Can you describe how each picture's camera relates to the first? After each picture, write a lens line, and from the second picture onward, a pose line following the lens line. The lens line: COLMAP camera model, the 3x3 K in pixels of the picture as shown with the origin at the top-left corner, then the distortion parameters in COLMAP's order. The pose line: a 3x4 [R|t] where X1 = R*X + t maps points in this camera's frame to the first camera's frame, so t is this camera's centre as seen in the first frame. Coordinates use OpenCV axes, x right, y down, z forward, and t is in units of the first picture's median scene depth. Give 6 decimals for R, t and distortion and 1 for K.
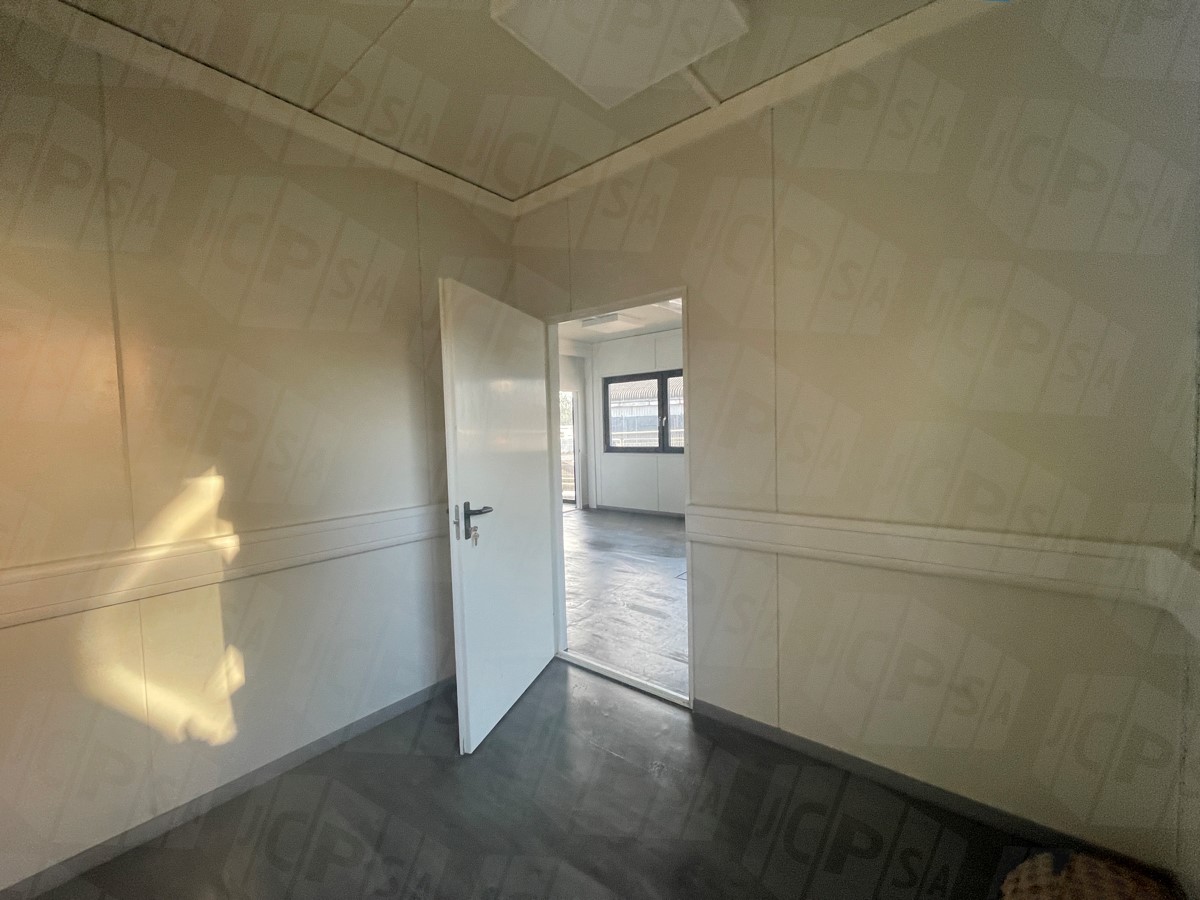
lens RADIAL K [[482.8, 0, 595.7], [0, 482.8, 450.5], [0, 0, 1]] dist [-0.001368, -0.000068]
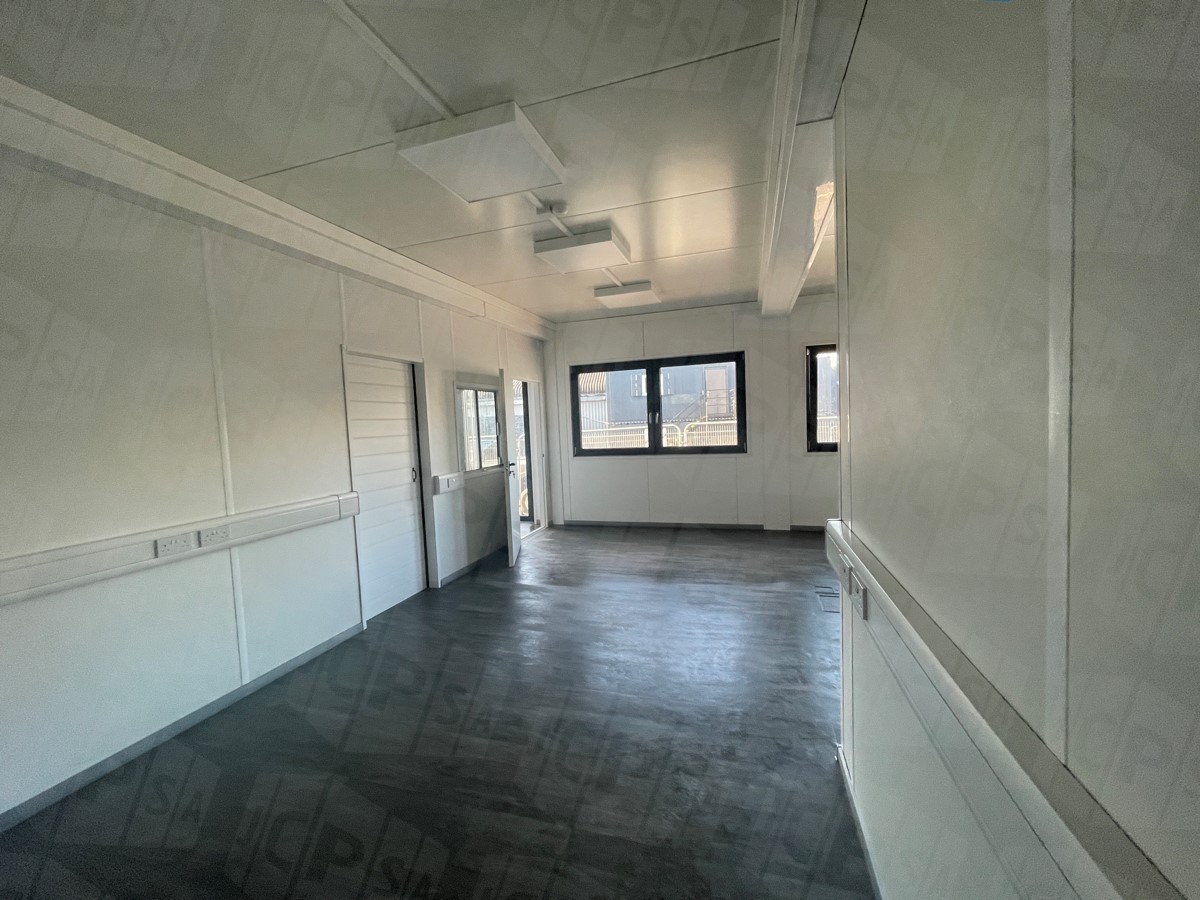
lens RADIAL K [[482.8, 0, 589.6], [0, 482.8, 446.9], [0, 0, 1]] dist [-0.001368, -0.000068]
pose [[0.934819, -0.027510, 0.354058, -0.252800], [0.033252, 0.999396, -0.010143, -0.003240], [-0.353565, 0.021255, 0.935168, 0.220982]]
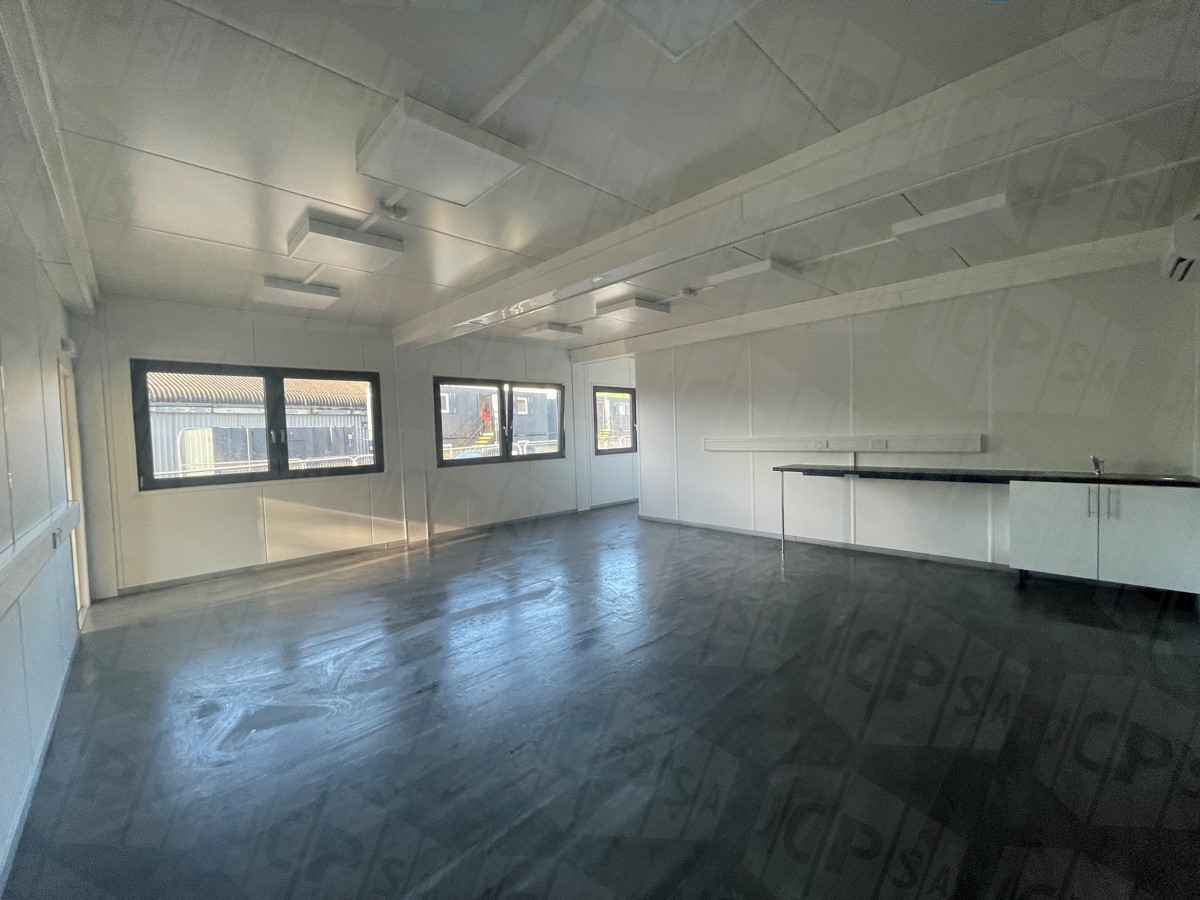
lens RADIAL K [[482.8, 0, 600.0], [0, 482.8, 450.1], [0, 0, 1]] dist [-0.001368, -0.000068]
pose [[0.113969, -0.013622, 0.993391, -0.487490], [0.077482, 0.996982, 0.004782, -0.005162], [-0.990458, 0.076425, 0.114680, 0.403196]]
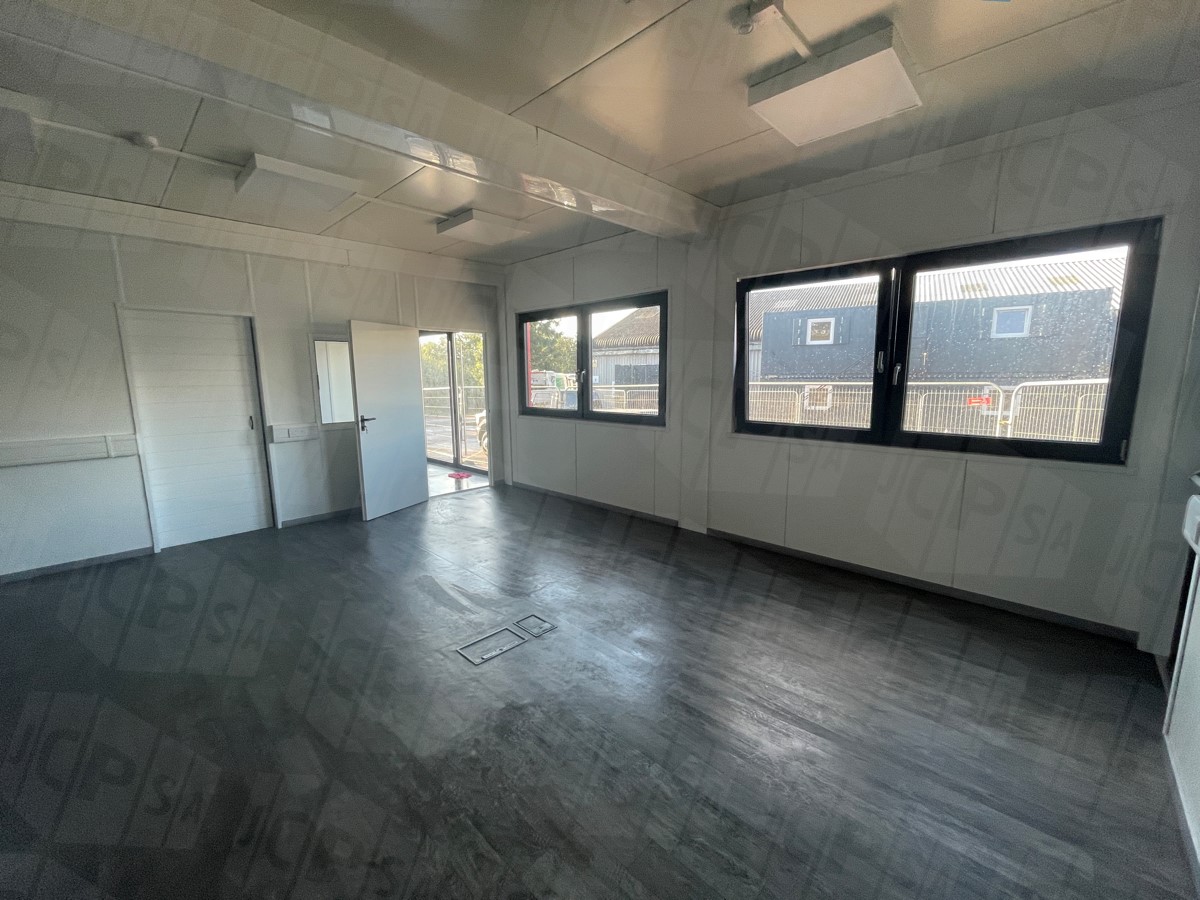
lens RADIAL K [[482.8, 0, 595.0], [0, 482.8, 449.6], [0, 0, 1]] dist [-0.001368, -0.000068]
pose [[0.994658, 0.038244, -0.095884, 0.215059], [-0.028088, 0.994063, 0.105123, -0.024657], [0.099335, -0.101868, 0.989826, 0.255002]]
